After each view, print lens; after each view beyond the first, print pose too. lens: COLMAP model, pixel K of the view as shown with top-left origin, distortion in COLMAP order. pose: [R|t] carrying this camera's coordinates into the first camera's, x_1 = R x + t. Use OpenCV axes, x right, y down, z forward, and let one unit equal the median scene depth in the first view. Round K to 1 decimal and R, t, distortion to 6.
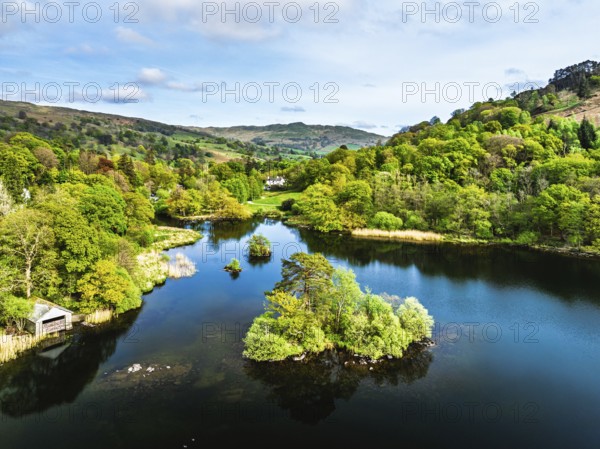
lens RADIAL K [[443.3, 0, 300.0], [0, 443.3, 224.5], [0, 0, 1]] dist [-0.040854, -0.001536]
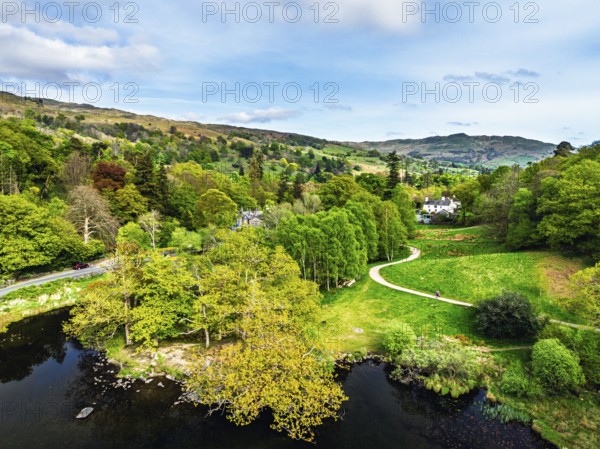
lens RADIAL K [[437.2, 0, 296.2], [0, 437.2, 214.4], [0, 0, 1]] dist [-0.037190, -0.000942]
pose [[0.936855, 0.024945, -0.348826, -0.007988], [-0.044137, 0.997911, -0.047179, -0.012816], [0.346920, 0.059596, 0.935999, 0.100972]]
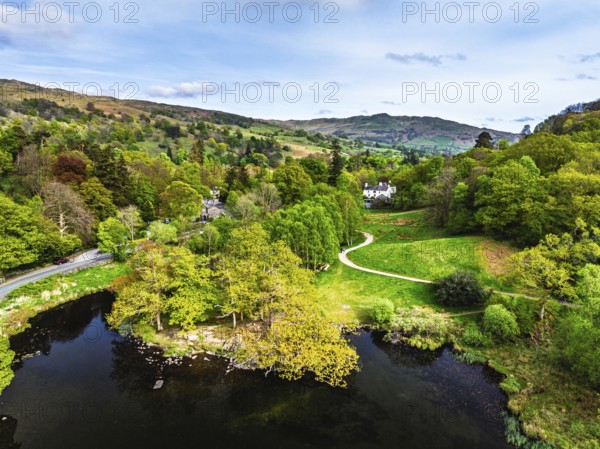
lens RADIAL K [[443.3, 0, 300.0], [0, 443.3, 224.5], [0, 0, 1]] dist [-0.040854, -0.001536]
pose [[0.984147, 0.024837, -0.175607, -0.013047], [-0.022347, 0.999620, 0.016141, -0.014354], [0.175941, -0.011961, 0.984328, 0.090644]]
